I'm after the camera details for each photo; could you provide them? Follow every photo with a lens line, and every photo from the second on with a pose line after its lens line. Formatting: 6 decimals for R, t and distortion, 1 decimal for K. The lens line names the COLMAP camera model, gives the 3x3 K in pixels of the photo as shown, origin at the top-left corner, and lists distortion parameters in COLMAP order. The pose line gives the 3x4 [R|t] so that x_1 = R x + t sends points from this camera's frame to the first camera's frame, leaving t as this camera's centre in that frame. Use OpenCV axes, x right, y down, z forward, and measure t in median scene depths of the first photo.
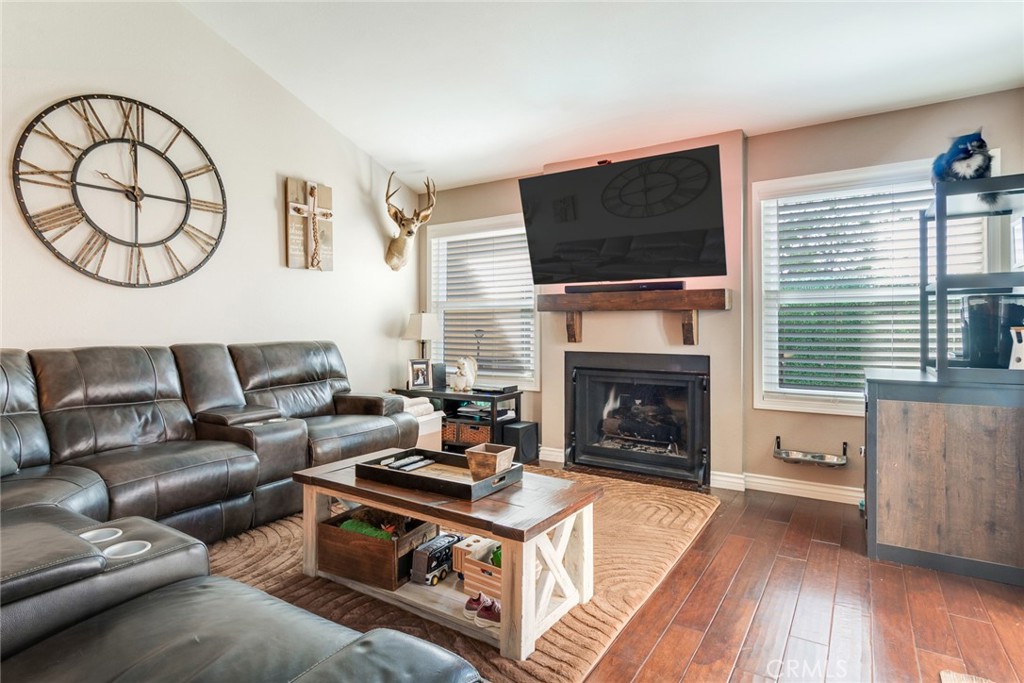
lens RADIAL K [[537.8, 0, 506.7], [0, 537.8, 328.6], [0, 0, 1]] dist [0.003441, 0.000435]
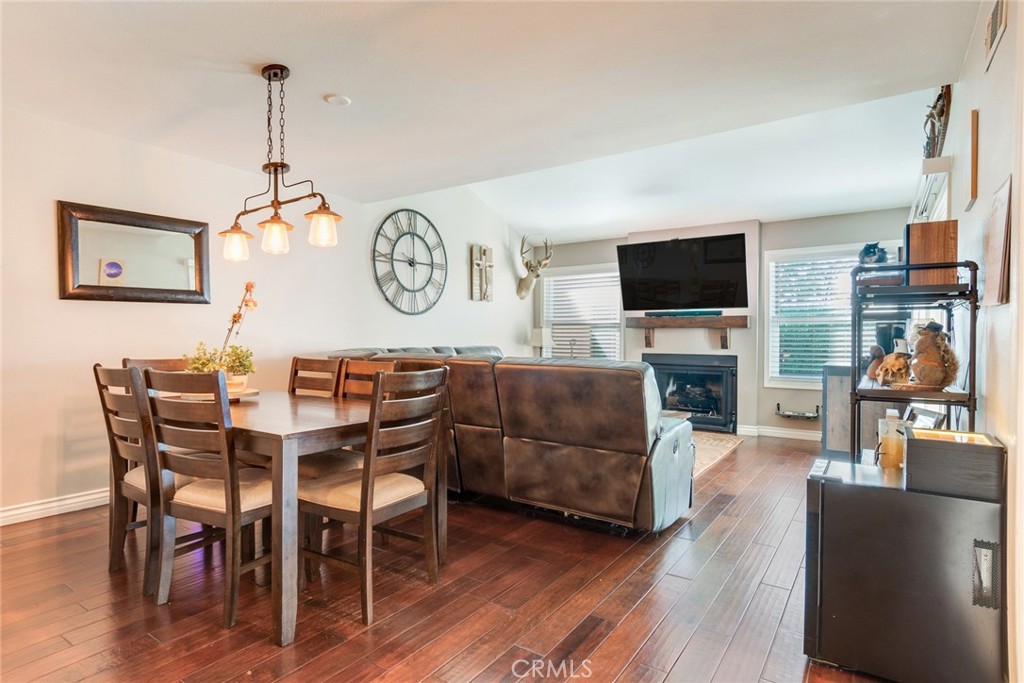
lens RADIAL K [[529.0, 0, 505.2], [0, 529.0, 344.8], [0, 0, 1]] dist [-0.000325, -0.000063]
pose [[0.999509, 0.002993, -0.031177, -0.284546], [-0.002648, 0.999935, 0.011094, 0.001644], [0.031209, -0.011006, 0.999452, -0.645721]]
